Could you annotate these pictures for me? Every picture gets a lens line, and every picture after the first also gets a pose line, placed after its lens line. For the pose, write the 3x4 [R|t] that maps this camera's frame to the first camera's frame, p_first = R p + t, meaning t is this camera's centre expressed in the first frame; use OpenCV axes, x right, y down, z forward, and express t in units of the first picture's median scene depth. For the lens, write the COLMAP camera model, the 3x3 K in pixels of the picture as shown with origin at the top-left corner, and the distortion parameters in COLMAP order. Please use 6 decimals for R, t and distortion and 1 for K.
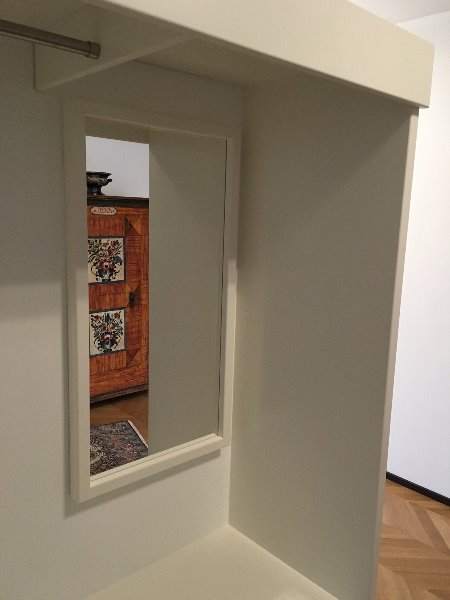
lens RADIAL K [[508.3, 0, 225.1], [0, 508.3, 301.4], [0, 0, 1]] dist [0.026133, -0.004515]
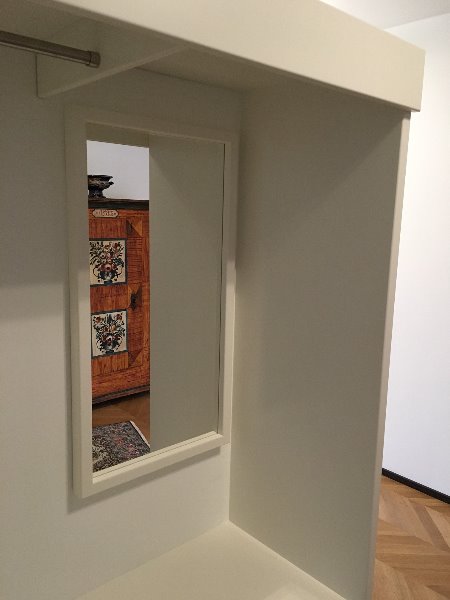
lens RADIAL K [[508.3, 0, 225.3], [0, 508.3, 300.6], [0, 0, 1]] dist [0.026133, -0.004515]
pose [[0.999980, -0.005089, -0.003834, 0.006118], [0.005072, 0.999977, -0.004528, 0.002945], [0.003857, 0.004509, 0.999982, -0.018981]]
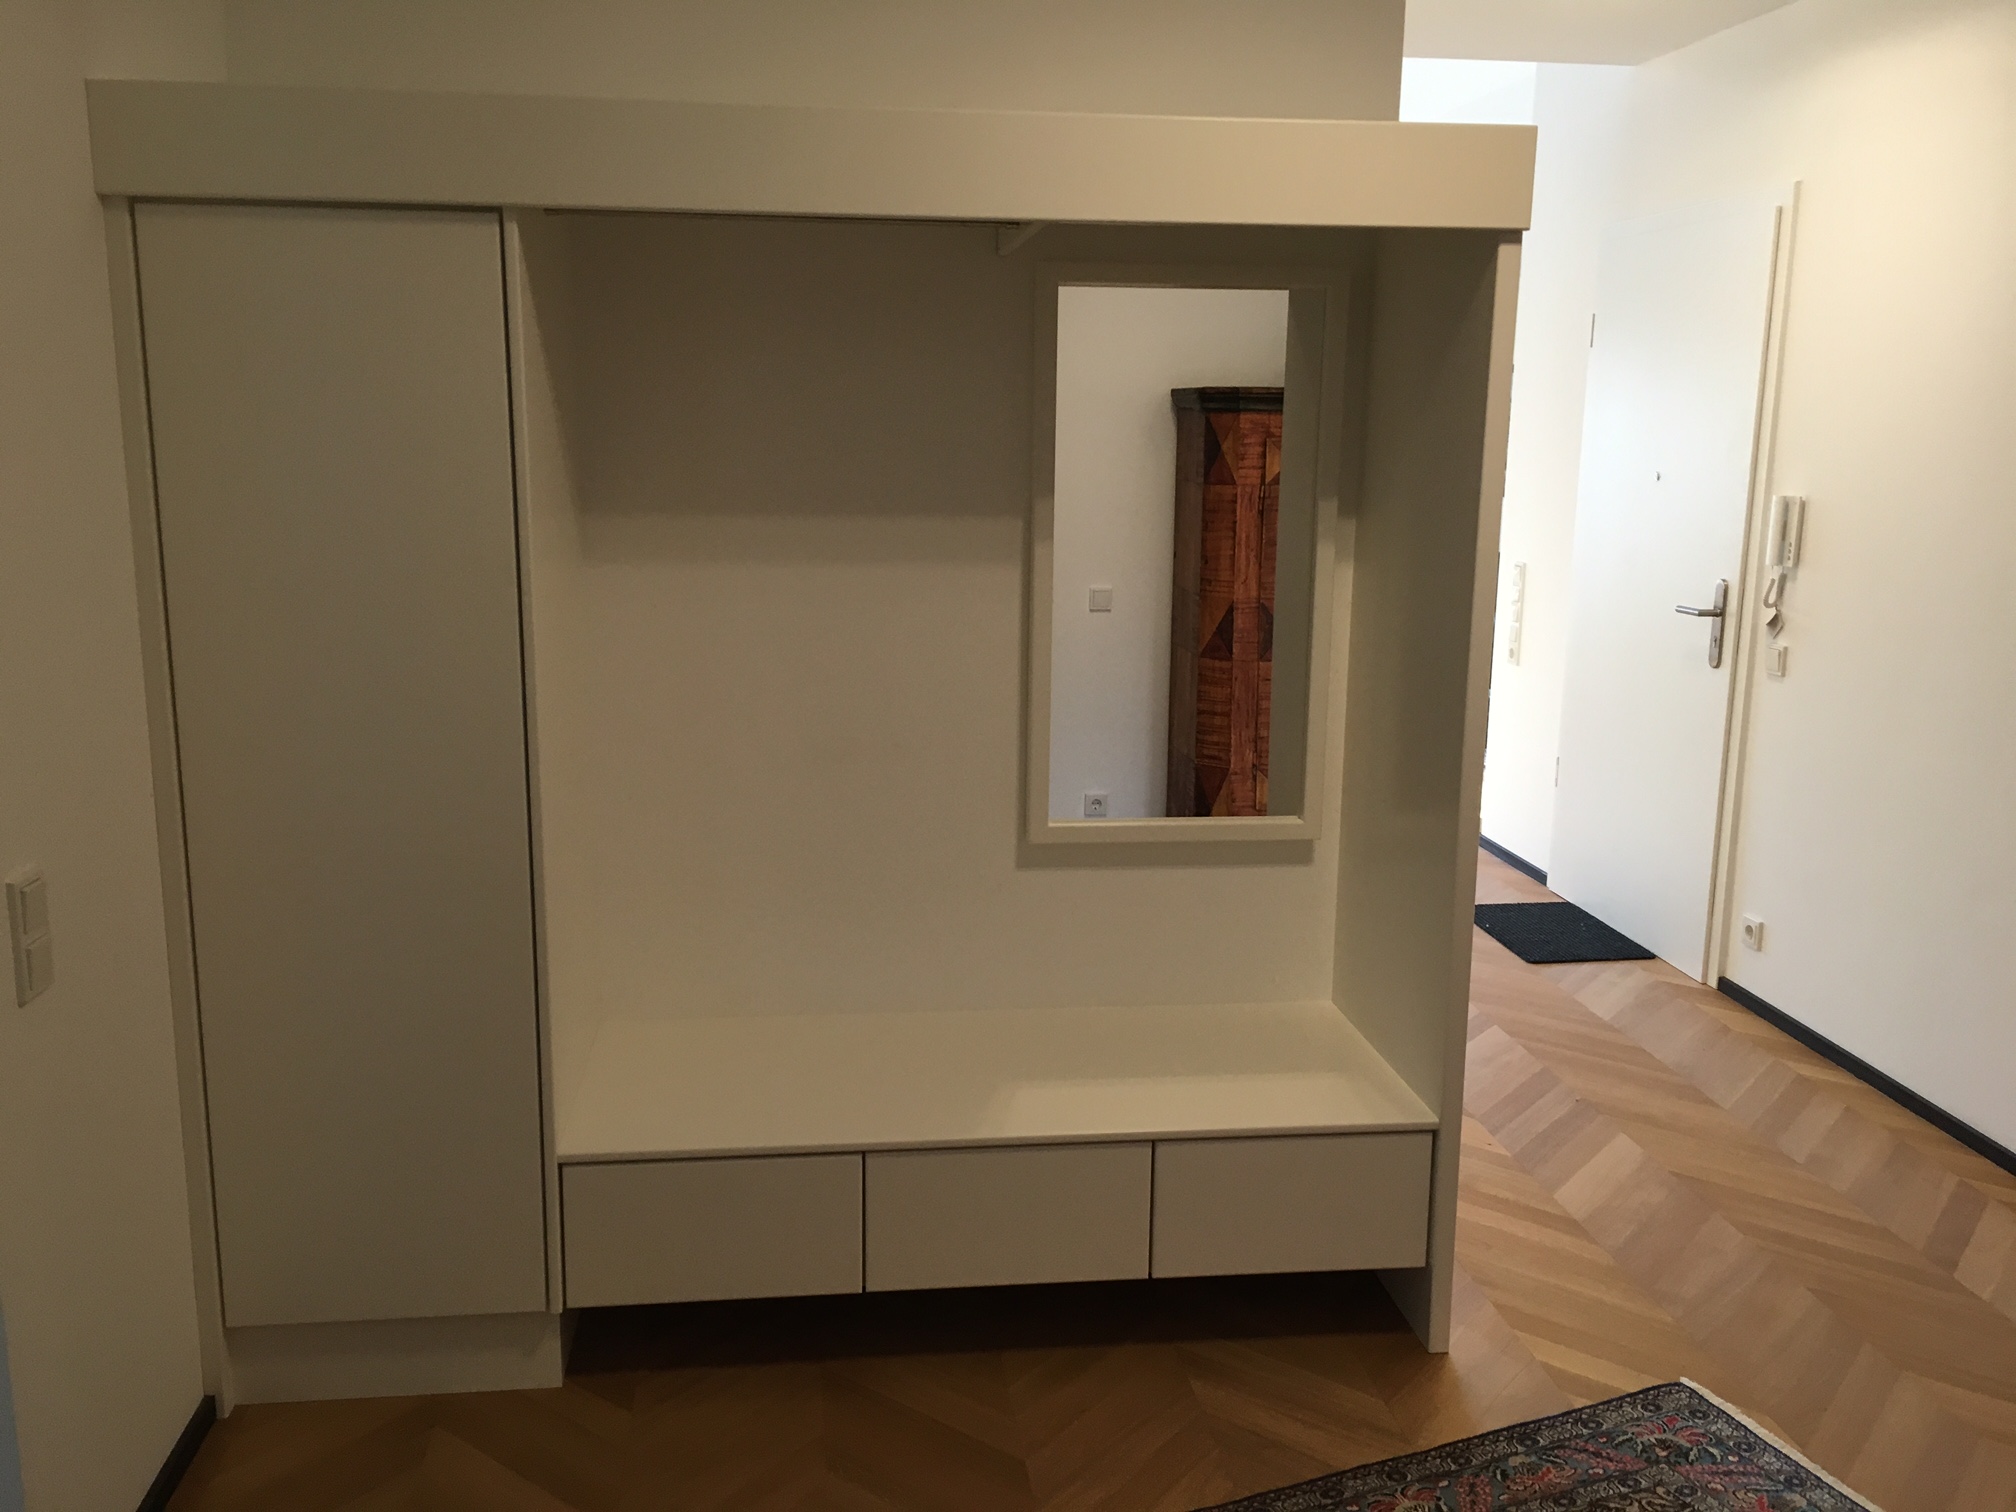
lens RADIAL K [[1707.9, 0, 998.5], [0, 1707.9, 750.9], [0, 0, 1]] dist [0.026133, -0.004515]
pose [[0.815716, 0.087758, -0.571757, 0.777344], [-0.081955, 0.995988, 0.035948, 0.151228], [0.572618, 0.017535, 0.819635, -0.718081]]
